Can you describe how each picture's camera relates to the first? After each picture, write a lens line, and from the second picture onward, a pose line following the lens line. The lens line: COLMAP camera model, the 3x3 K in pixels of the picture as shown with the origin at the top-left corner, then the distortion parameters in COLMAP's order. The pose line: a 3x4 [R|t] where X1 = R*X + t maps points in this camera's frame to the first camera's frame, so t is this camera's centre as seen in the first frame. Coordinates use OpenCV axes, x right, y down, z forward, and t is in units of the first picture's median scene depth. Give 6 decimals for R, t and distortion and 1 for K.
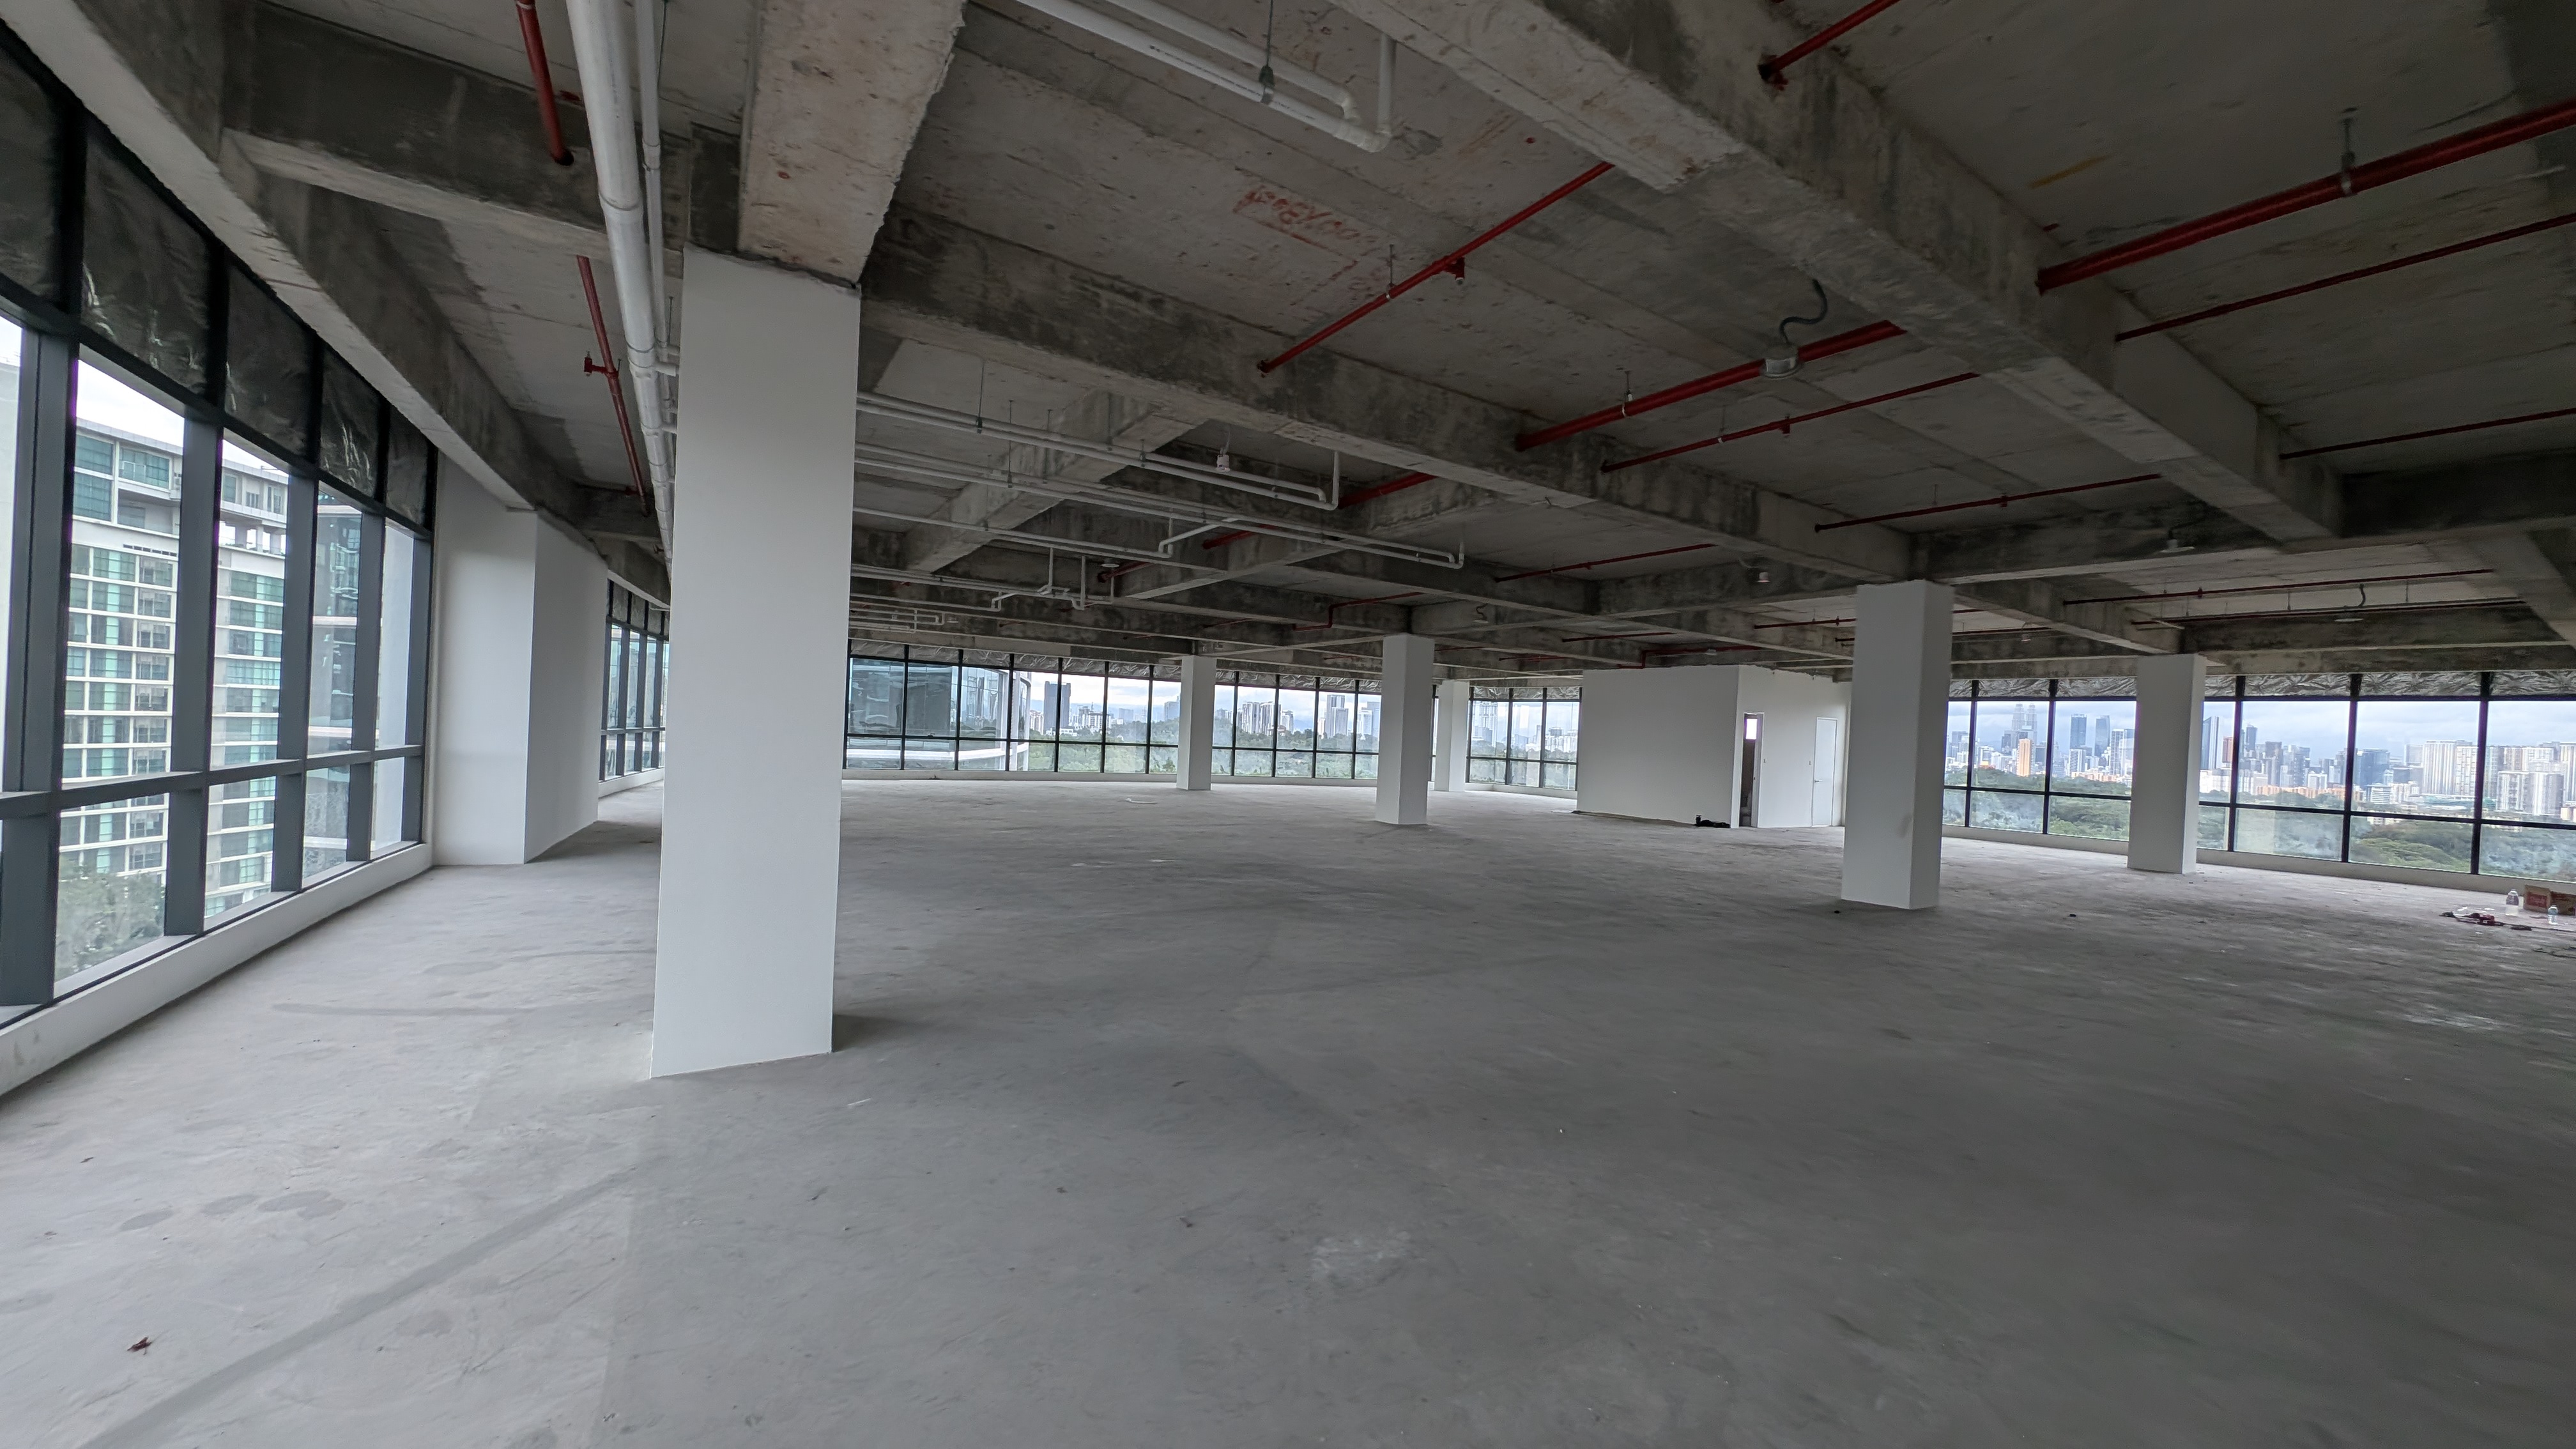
lens RADIAL K [[921.1, 0, 1278.2], [0, 921.1, 741.9], [0, 0, 1]] dist [0.007513, -0.002988]
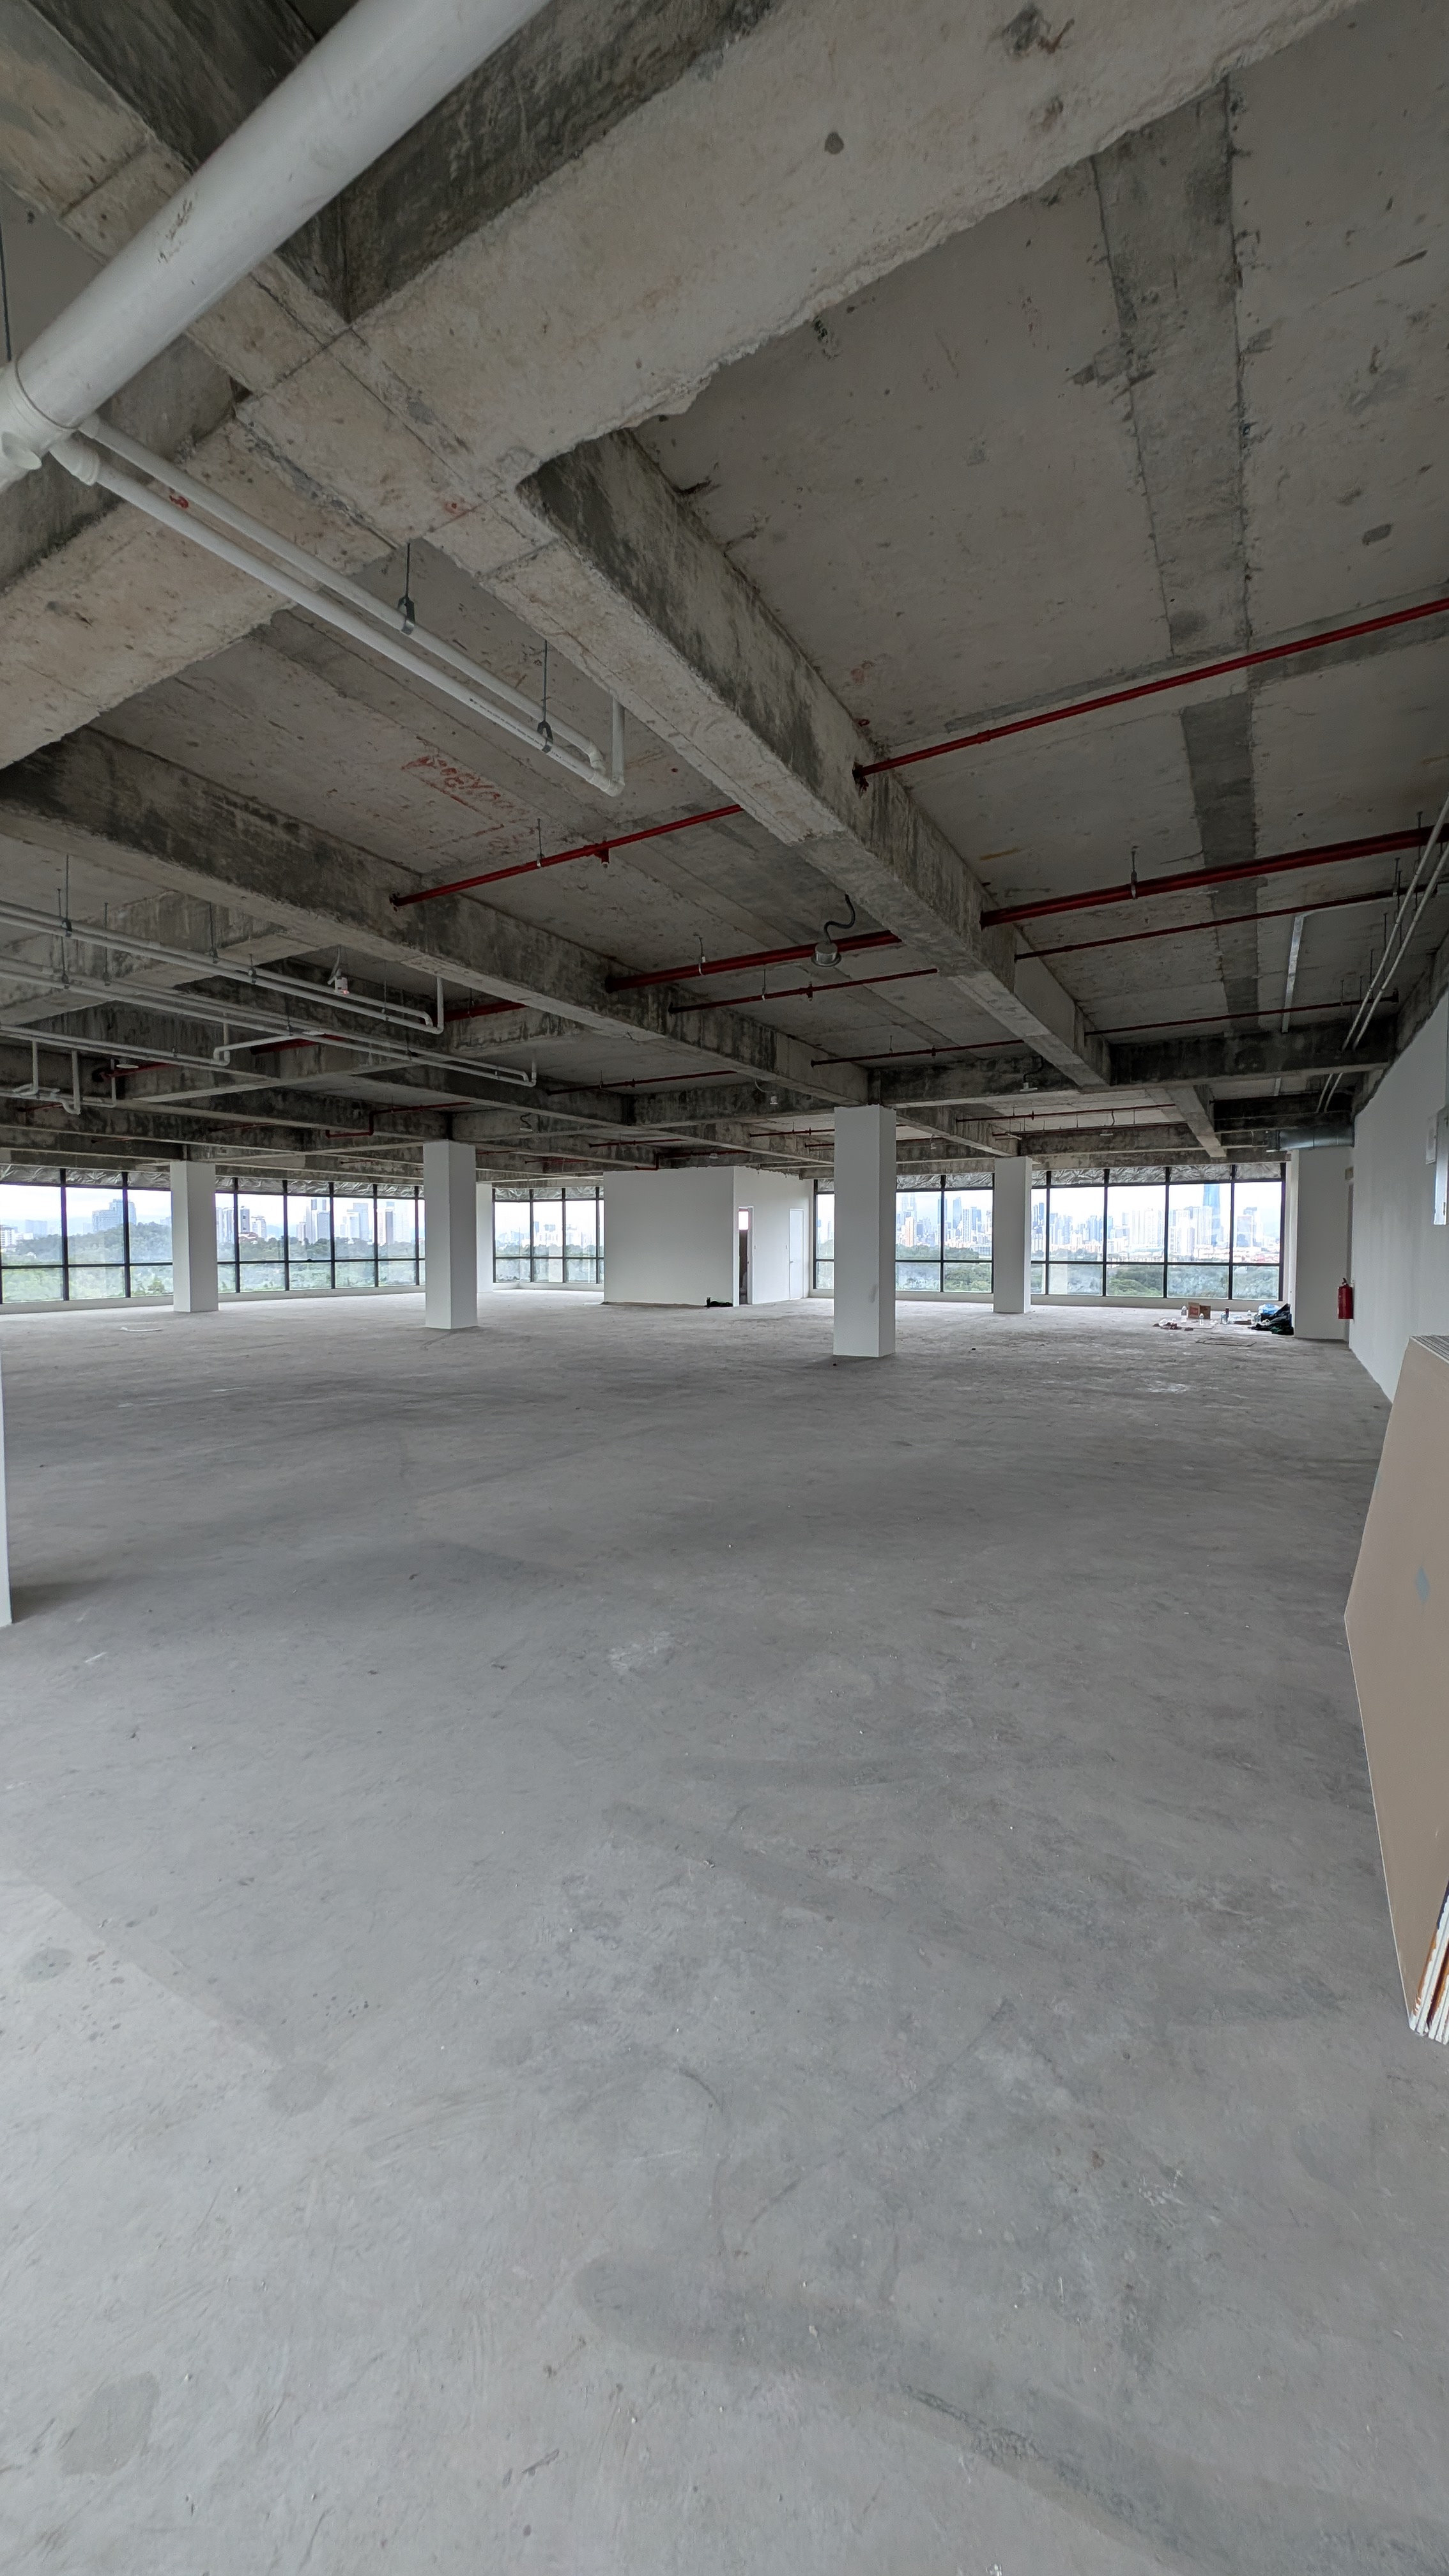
lens RADIAL K [[921.1, 0, 706.6], [0, 921.1, 1276.8], [0, 0, 1]] dist [0.007513, -0.002988]
pose [[0.894219, -0.064894, 0.442901, -0.123498], [0.046926, 0.997574, 0.051421, -0.013017], [-0.445163, -0.025198, 0.895095, -0.065485]]
